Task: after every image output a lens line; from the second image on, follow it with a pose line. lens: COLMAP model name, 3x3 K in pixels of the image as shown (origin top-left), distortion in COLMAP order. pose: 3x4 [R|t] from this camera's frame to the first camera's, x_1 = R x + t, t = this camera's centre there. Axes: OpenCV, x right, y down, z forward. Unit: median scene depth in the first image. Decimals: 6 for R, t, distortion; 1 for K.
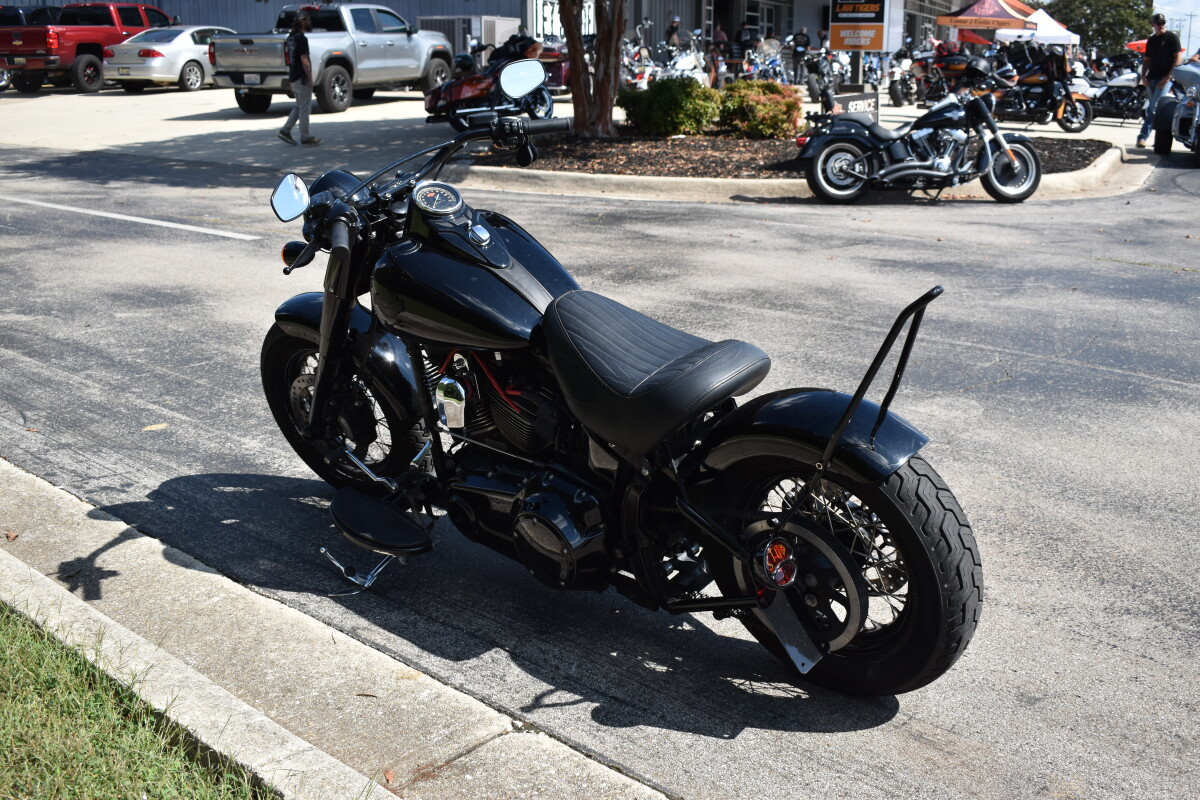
lens RADIAL K [[1301.0, 0, 600.4], [0, 1301.0, 402.6], [0, 0, 1]] dist [-0.068814, 0.000000]
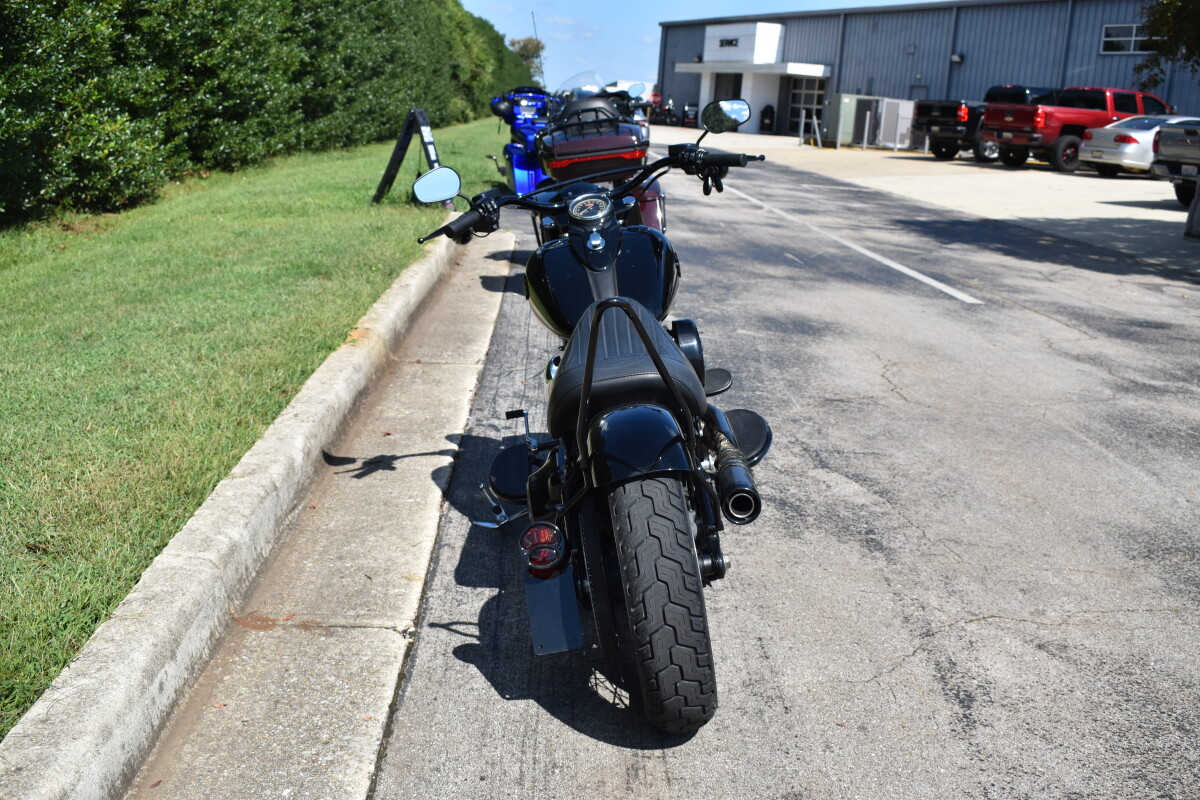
lens RADIAL K [[1301.0, 0, 600.5], [0, 1301.0, 400.3], [0, 0, 1]] dist [-0.068814, 0.000000]
pose [[0.697209, 0.200243, -0.688333, 0.117251], [-0.247180, 0.968462, 0.031367, -0.004896], [0.672905, 0.148273, 0.724716, 0.032018]]
